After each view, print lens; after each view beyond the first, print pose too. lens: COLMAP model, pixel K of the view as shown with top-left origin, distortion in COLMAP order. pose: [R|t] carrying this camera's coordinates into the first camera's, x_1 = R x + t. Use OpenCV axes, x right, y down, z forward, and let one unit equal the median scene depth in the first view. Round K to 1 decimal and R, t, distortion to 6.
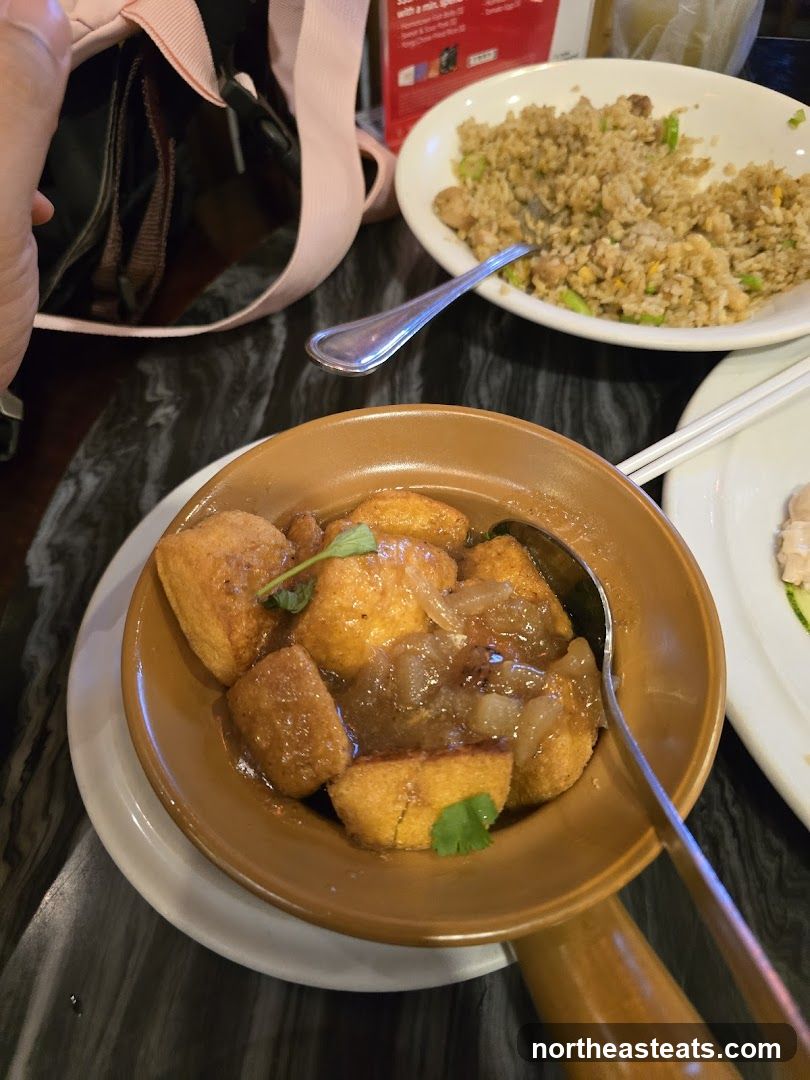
lens RADIAL K [[745.4, 0, 405.0], [0, 745.4, 540.0], [0, 0, 1]] dist [-0.000148, -0.053965]
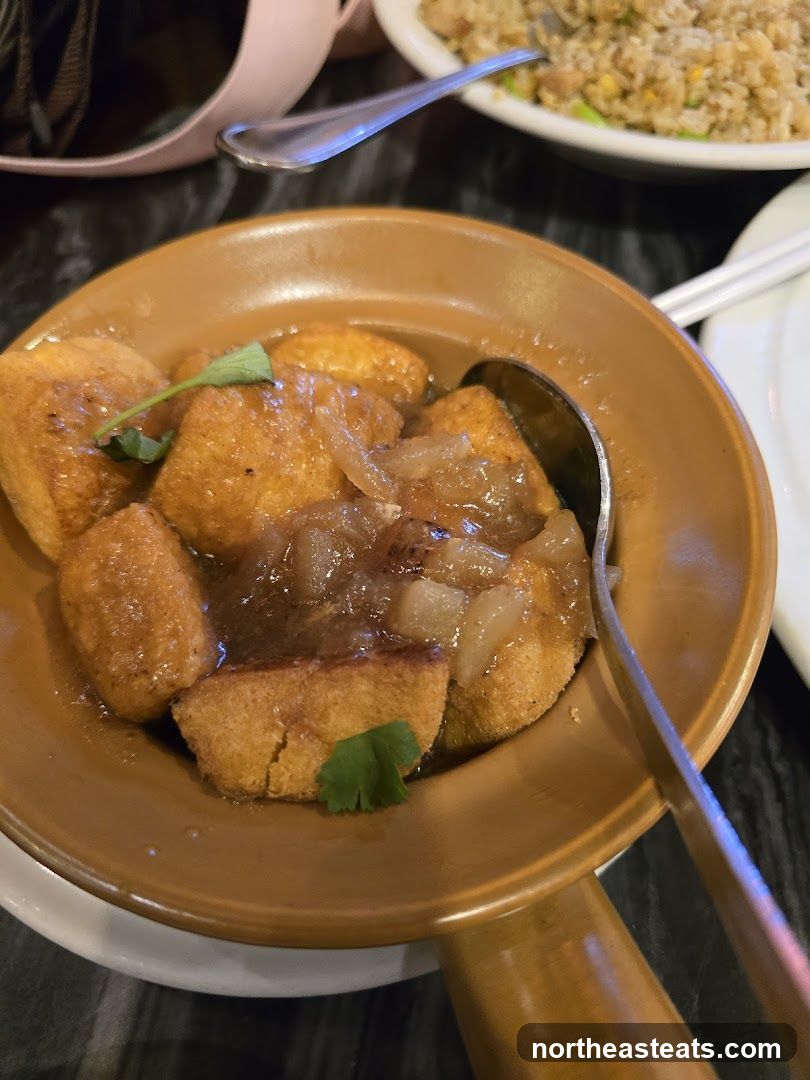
lens RADIAL K [[779.8, 0, 405.0], [0, 779.8, 540.0], [0, 0, 1]] dist [-0.046084, 0.000704]
pose [[0.998890, 0.017529, -0.043721, 0.122109], [-0.015198, 0.998475, 0.053071, 0.125136], [0.044585, -0.052348, 0.997633, 0.279981]]
